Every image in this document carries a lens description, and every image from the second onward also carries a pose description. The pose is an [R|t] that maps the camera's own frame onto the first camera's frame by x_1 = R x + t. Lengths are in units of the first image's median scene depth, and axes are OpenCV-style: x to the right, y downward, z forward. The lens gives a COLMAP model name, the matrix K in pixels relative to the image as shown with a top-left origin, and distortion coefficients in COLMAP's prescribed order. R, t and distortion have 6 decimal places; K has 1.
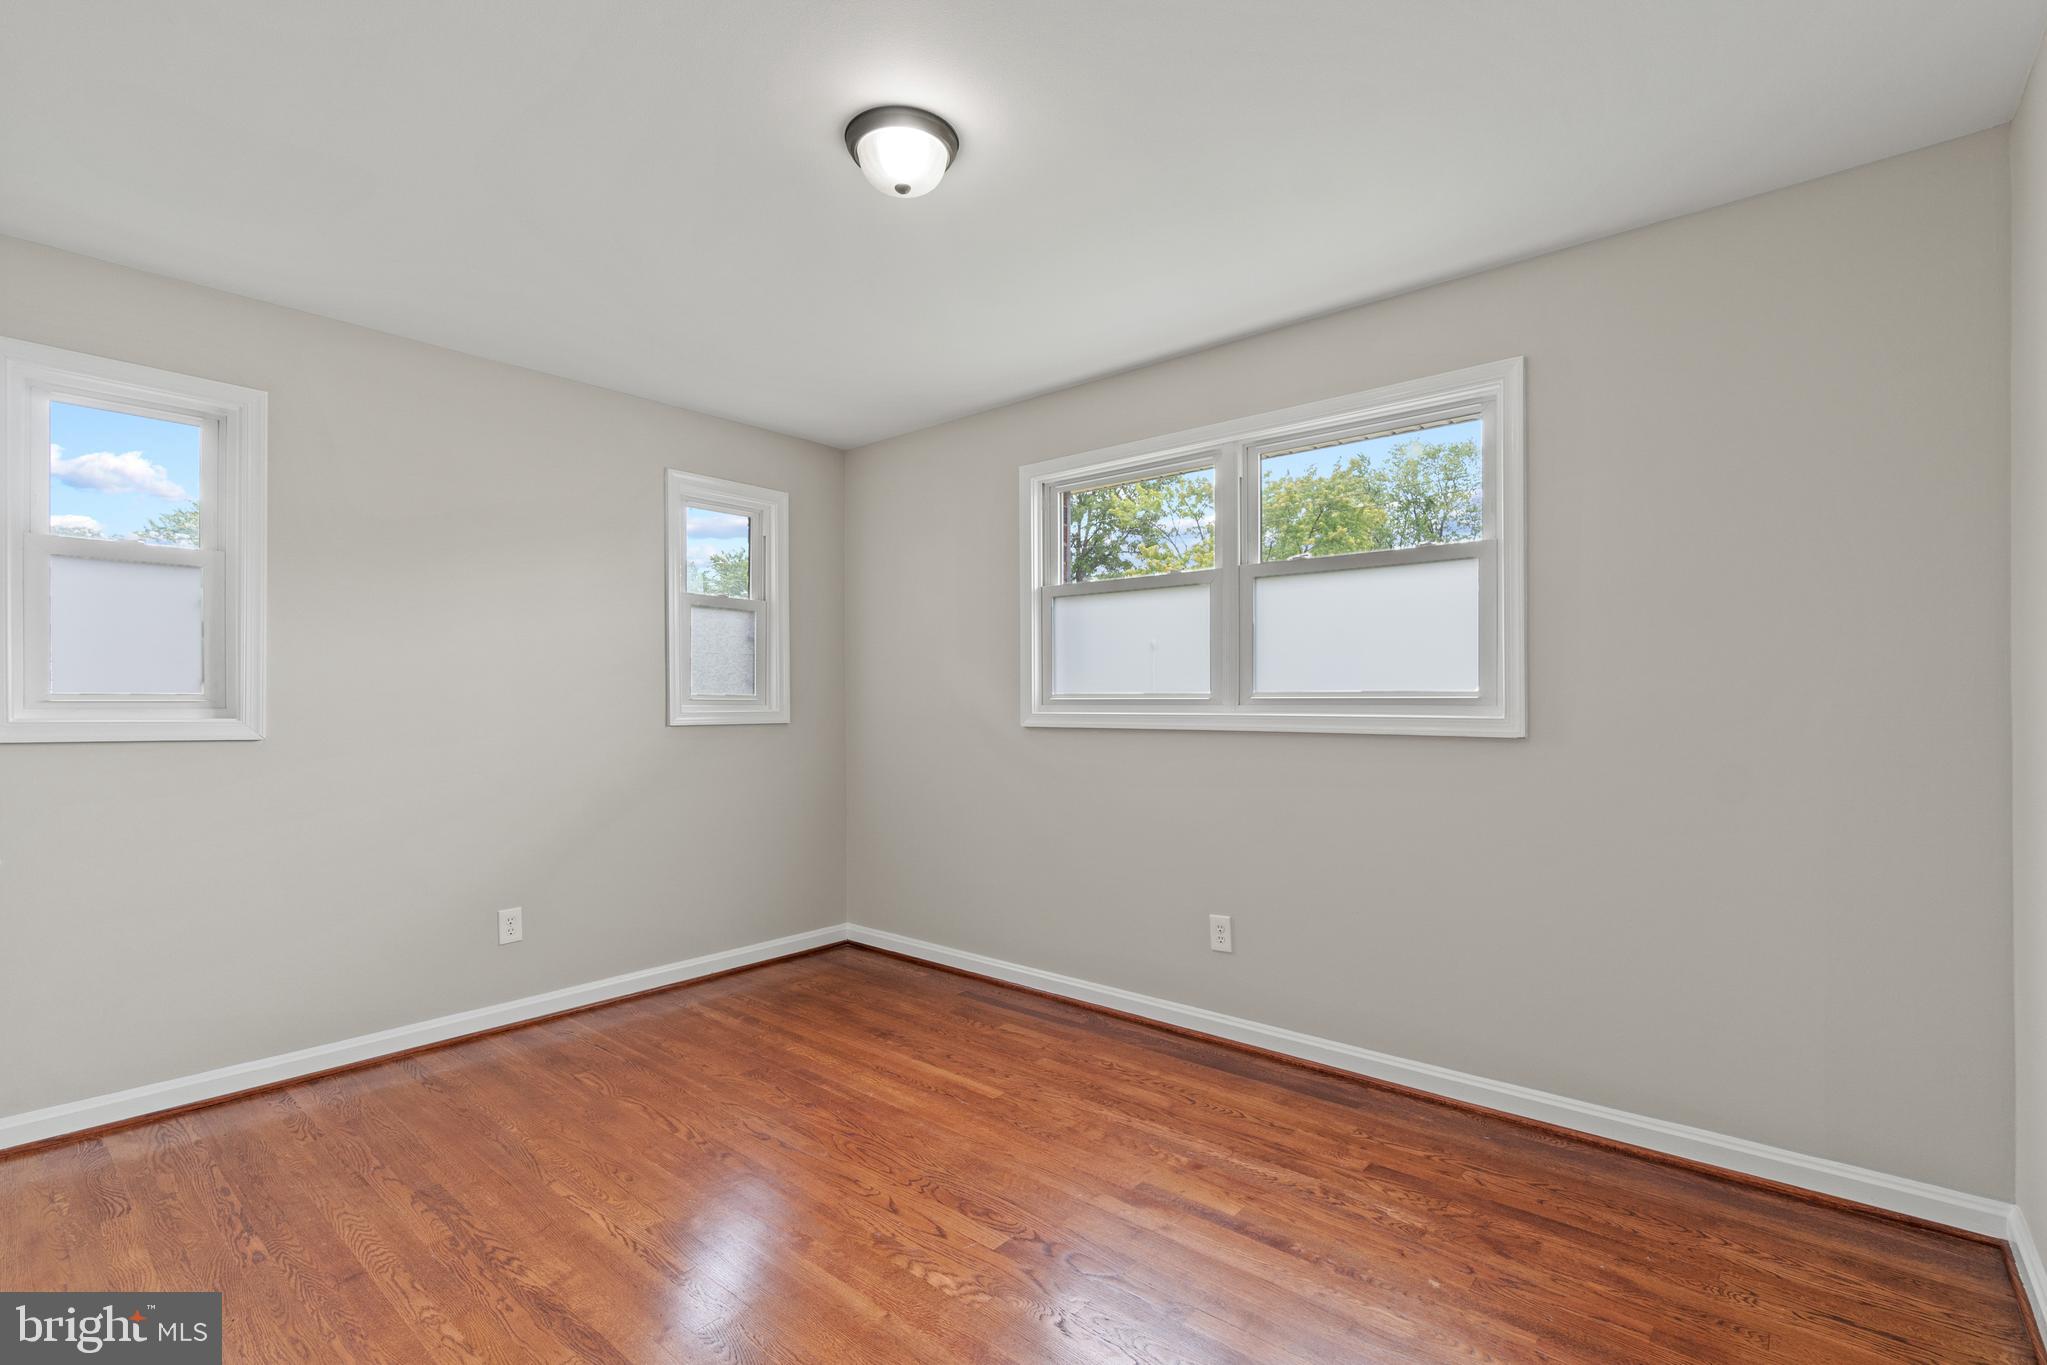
lens RADIAL K [[911.8, 0, 1011.1], [0, 911.8, 695.4], [0, 0, 1]] dist [0.000068, 0.000050]
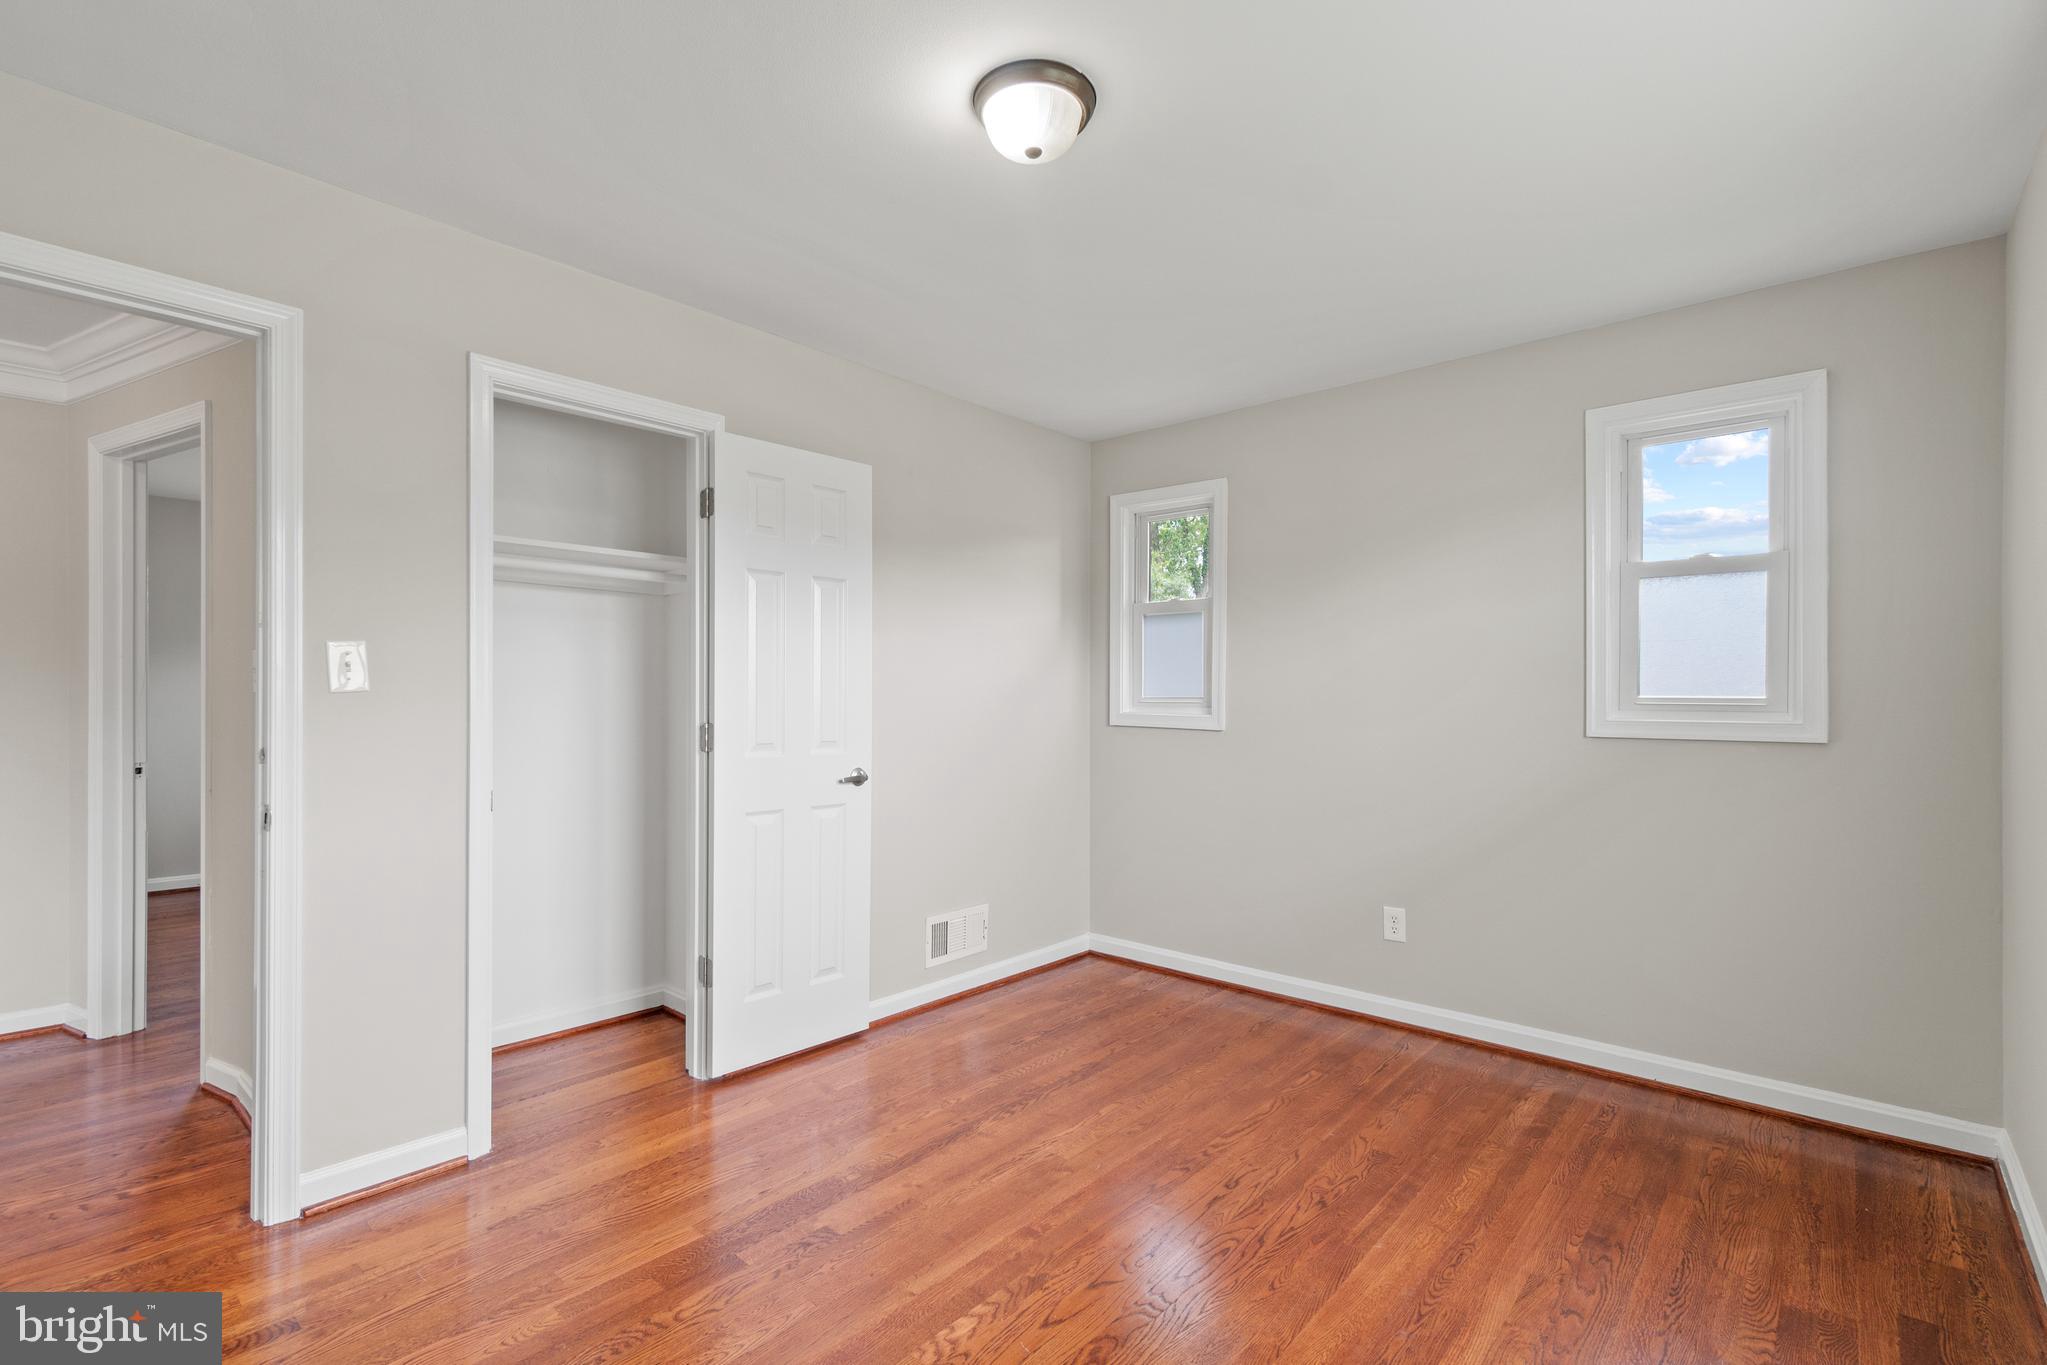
lens RADIAL K [[911.8, 0, 1011.1], [0, 911.8, 695.4], [0, 0, 1]] dist [0.000068, 0.000050]
pose [[-0.007201, 0.000855, -0.999974, 0.528697], [0.005897, 0.999982, 0.000812, -0.007031], [0.999957, -0.005891, -0.007206, 0.648425]]
